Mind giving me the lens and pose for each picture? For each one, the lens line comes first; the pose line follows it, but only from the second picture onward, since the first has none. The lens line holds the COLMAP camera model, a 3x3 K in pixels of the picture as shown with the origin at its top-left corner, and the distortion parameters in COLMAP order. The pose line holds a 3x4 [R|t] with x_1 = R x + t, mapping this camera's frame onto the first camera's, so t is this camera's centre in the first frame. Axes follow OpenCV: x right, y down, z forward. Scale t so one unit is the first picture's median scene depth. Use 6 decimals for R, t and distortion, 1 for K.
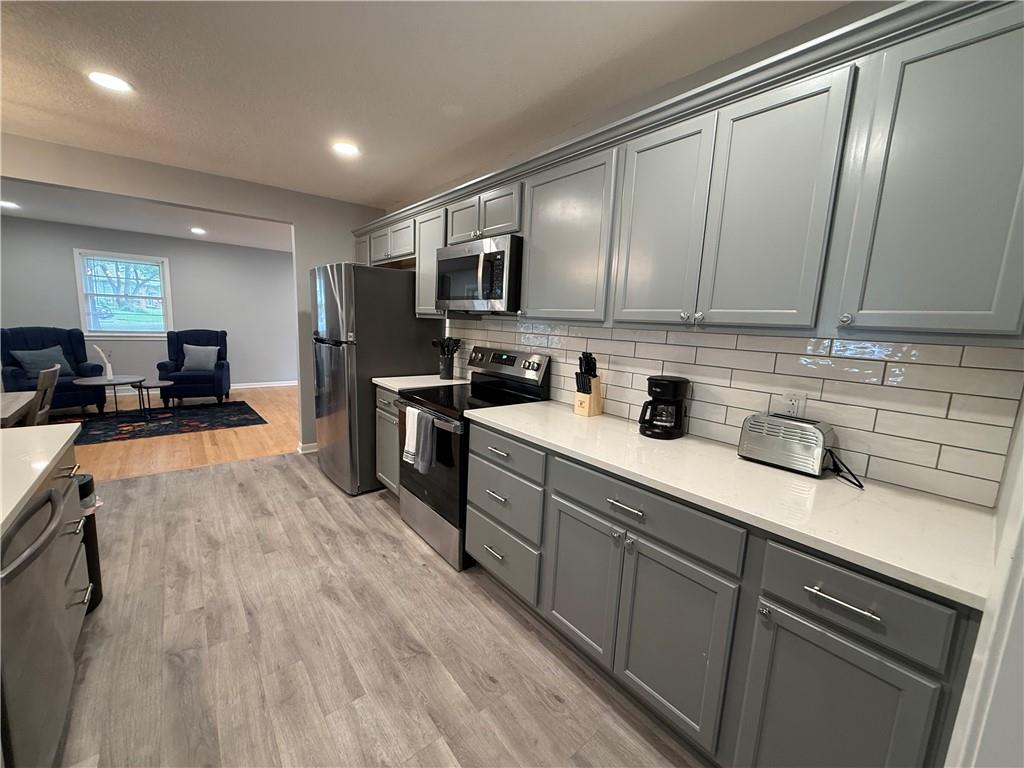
lens RADIAL K [[406.6, 0, 507.6], [0, 406.6, 383.2], [0, 0, 1]] dist [0.000164, 0.000275]
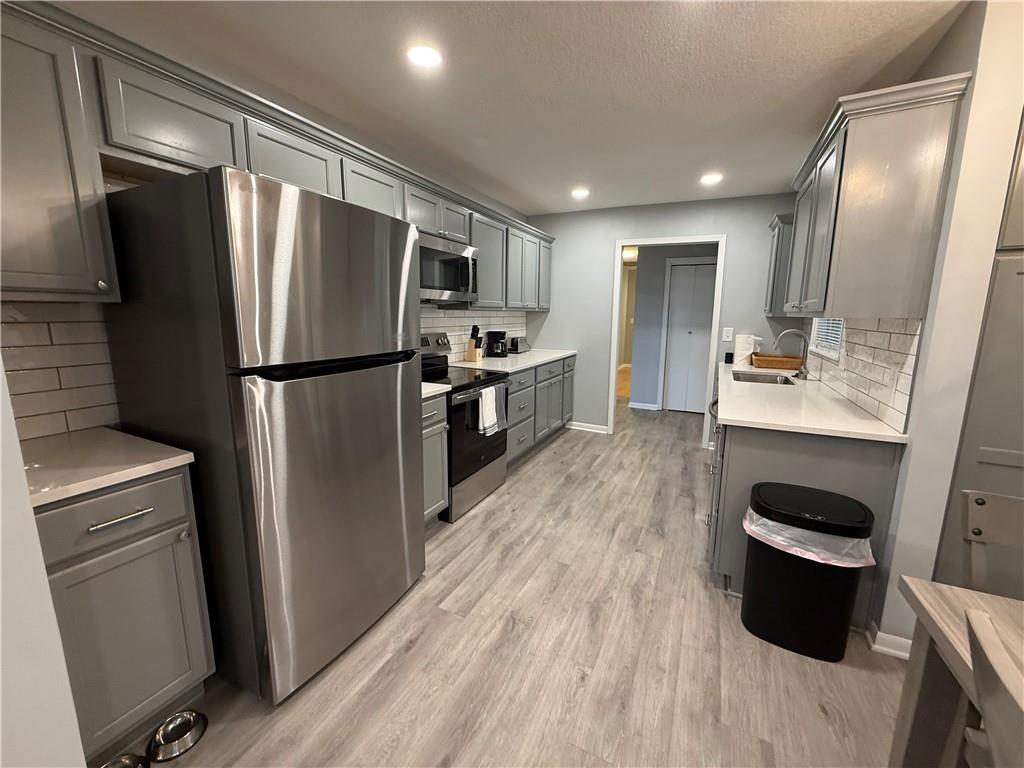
lens RADIAL K [[406.6, 0, 509.0], [0, 406.6, 384.3], [0, 0, 1]] dist [0.000164, 0.000275]
pose [[-0.407185, -0.205430, 0.889943, -1.310751], [0.113702, 0.955396, 0.272562, -0.260920], [-0.906241, 0.212172, -0.365665, 1.397431]]
